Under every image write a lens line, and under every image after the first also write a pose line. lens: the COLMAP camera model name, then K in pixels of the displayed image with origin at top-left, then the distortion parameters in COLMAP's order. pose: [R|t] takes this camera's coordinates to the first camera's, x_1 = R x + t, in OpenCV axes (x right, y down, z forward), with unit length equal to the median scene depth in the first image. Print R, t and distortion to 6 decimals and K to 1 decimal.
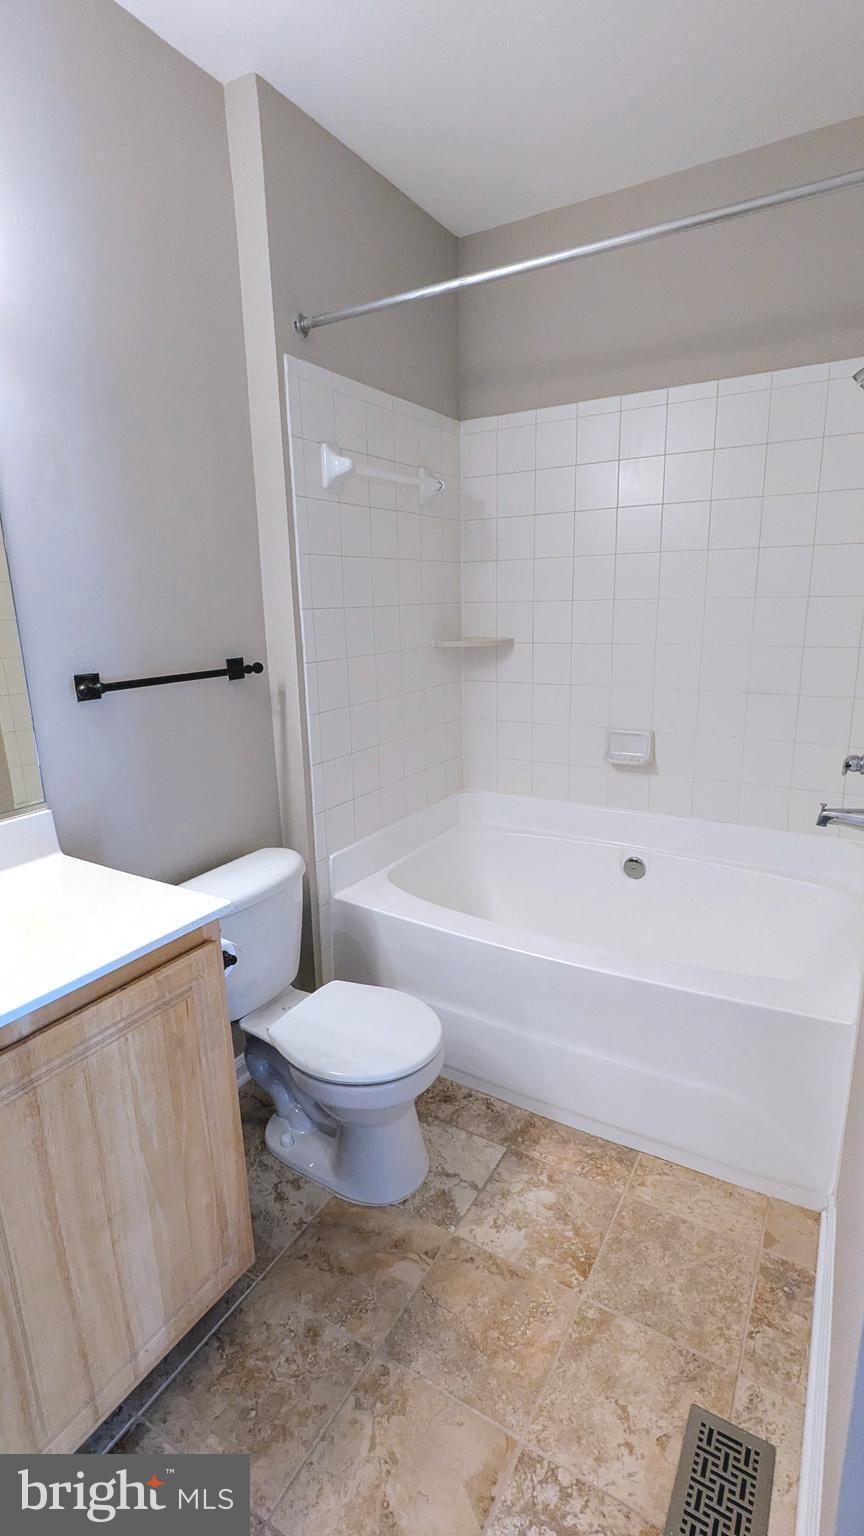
lens RADIAL K [[724.6, 0, 433.3], [0, 724.6, 770.2], [0, 0, 1]] dist [0.001964, -0.000454]
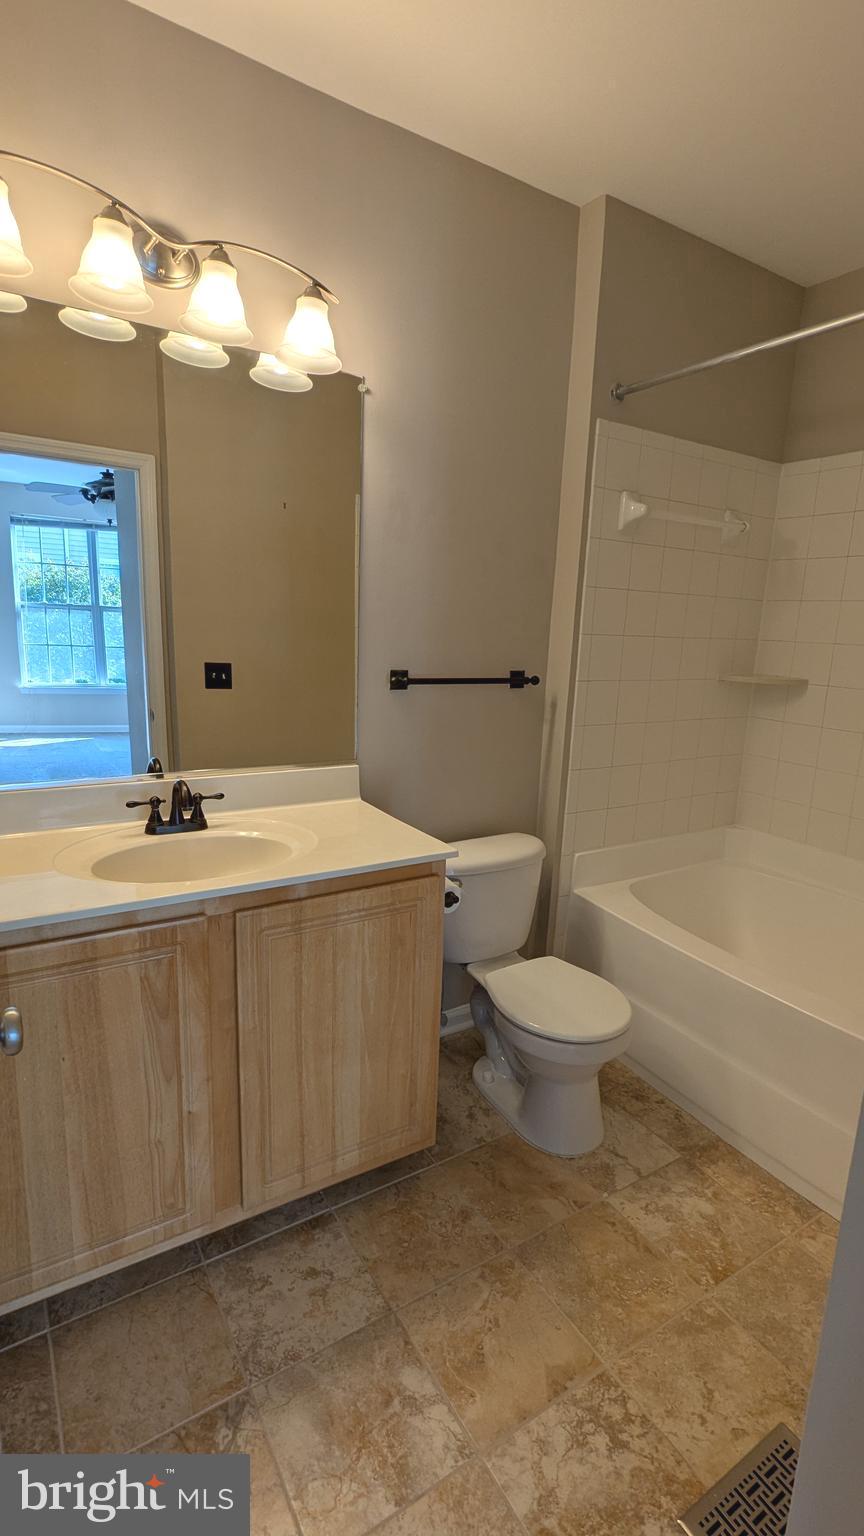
lens RADIAL K [[724.6, 0, 432.4], [0, 724.6, 770.5], [0, 0, 1]] dist [0.001964, -0.000454]
pose [[0.888016, 0.150057, -0.434639, 0.166010], [-0.165674, 0.986179, 0.001983, 0.033709], [0.428929, 0.070247, 0.900603, -0.145703]]
